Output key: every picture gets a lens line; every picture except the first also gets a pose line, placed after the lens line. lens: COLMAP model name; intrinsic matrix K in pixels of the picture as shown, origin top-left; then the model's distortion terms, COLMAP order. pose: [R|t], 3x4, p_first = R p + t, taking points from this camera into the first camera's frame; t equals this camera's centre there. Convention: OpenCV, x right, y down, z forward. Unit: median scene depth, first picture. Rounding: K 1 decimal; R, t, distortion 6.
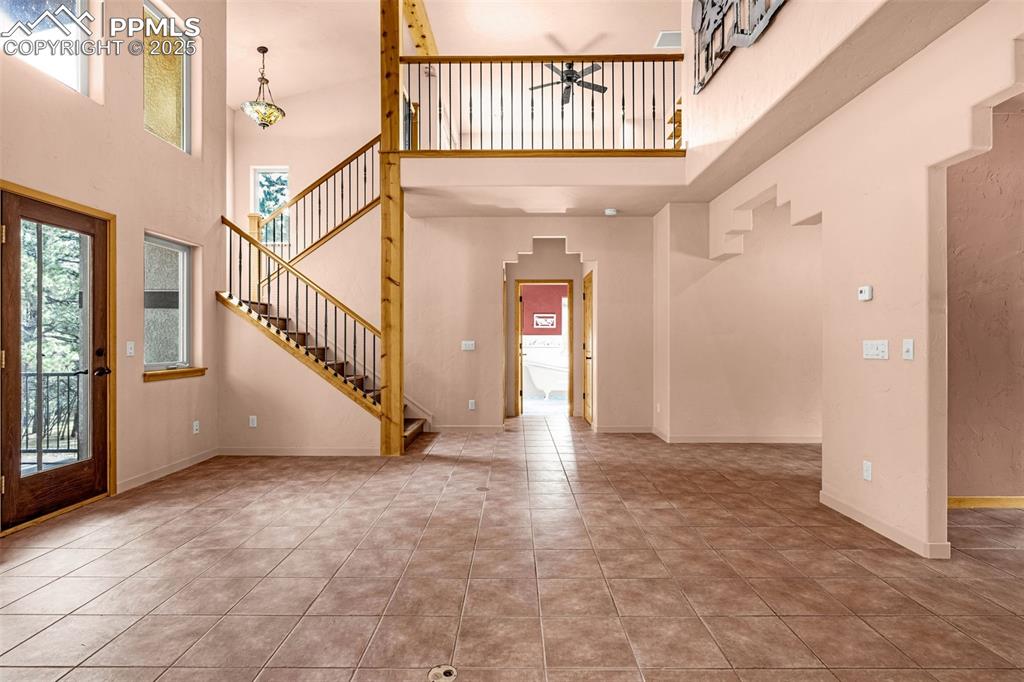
lens RADIAL K [[502.4, 0, 508.7], [0, 502.4, 337.5], [0, 0, 1]] dist [-0.003181, 0.000629]
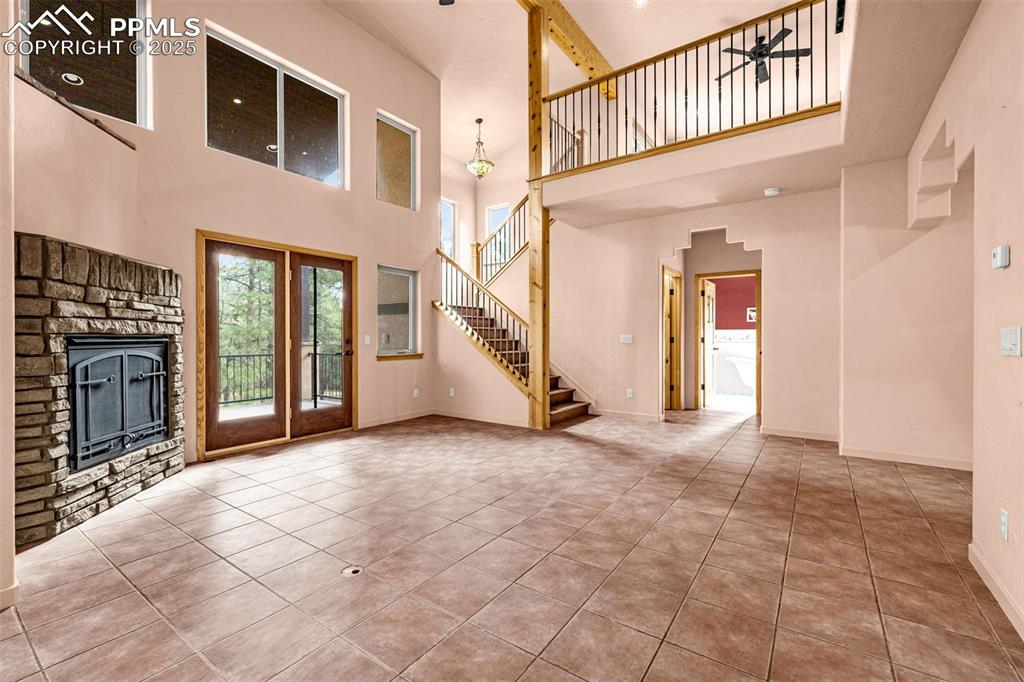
lens RADIAL K [[436.6, 0, 507.0], [0, 436.6, 337.7], [0, 0, 1]] dist [-0.001745, 0.001394]
pose [[0.817301, -0.000246, -0.576211, 0.417404], [0.004781, 0.999968, 0.006353, 0.009552], [0.576191, -0.007947, 0.817276, 0.121633]]
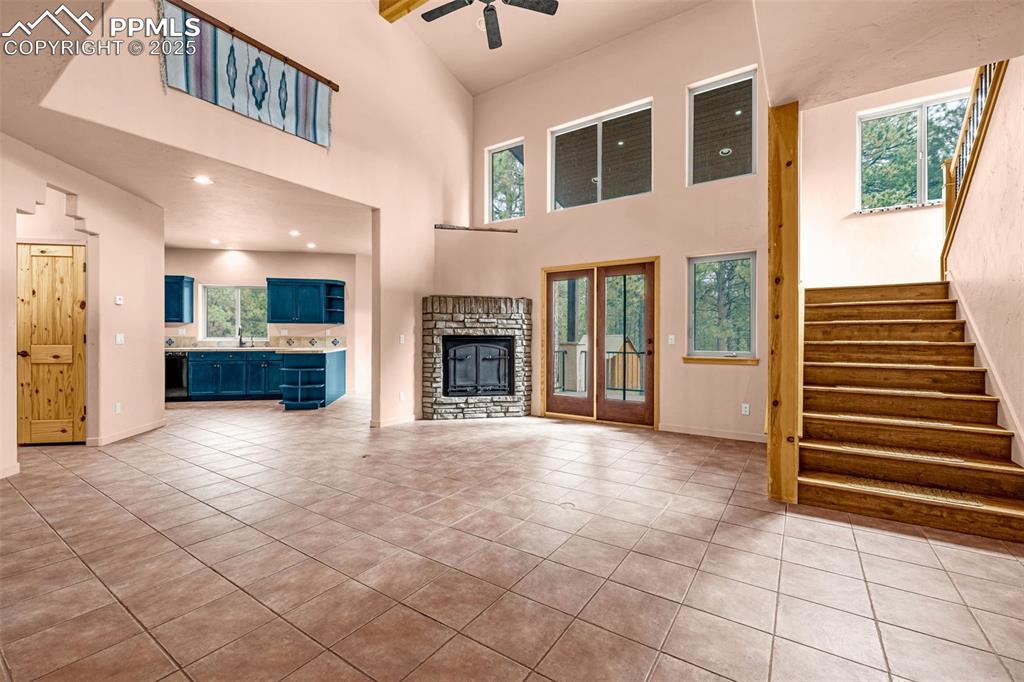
lens RADIAL K [[436.6, 0, 509.4], [0, 436.6, 339.9], [0, 0, 1]] dist [-0.001745, 0.001394]
pose [[-0.564215, 0.004829, -0.825614, 0.629213], [0.004062, 0.999987, 0.003072, 0.017097], [0.825618, -0.001621, -0.564227, 1.364342]]
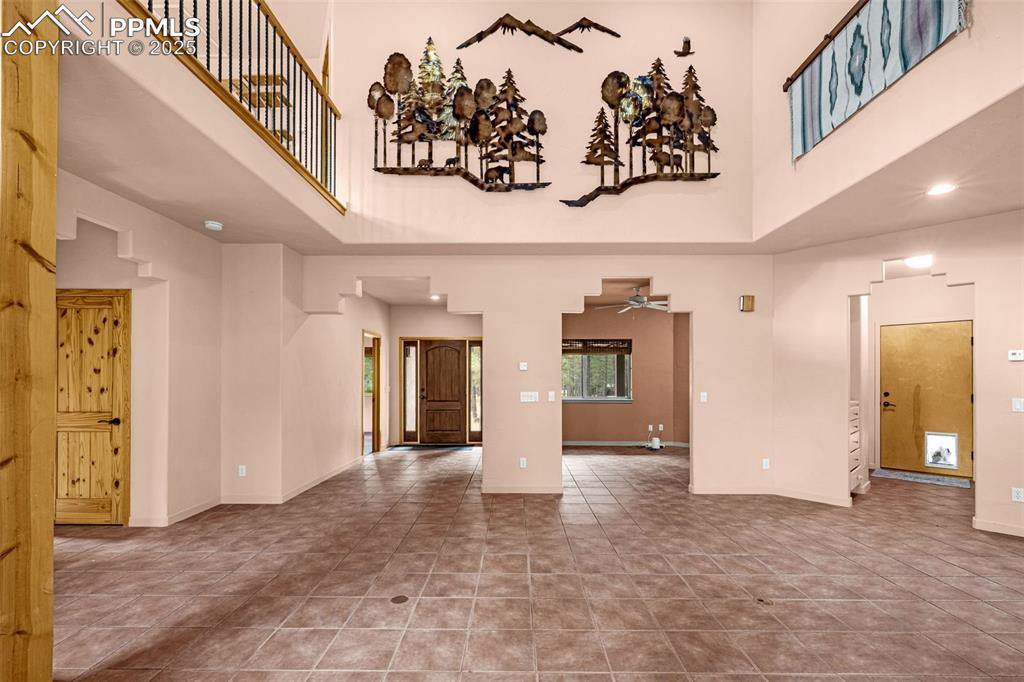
lens RADIAL K [[436.6, 0, 522.3], [0, 436.6, 378.1], [0, 0, 1]] dist [-0.001745, 0.001394]
pose [[-0.016215, 0.005270, 0.999855, -0.730917], [-0.009596, 0.999939, -0.005426, -0.031480], [-0.999822, -0.009683, -0.016163, 0.844523]]
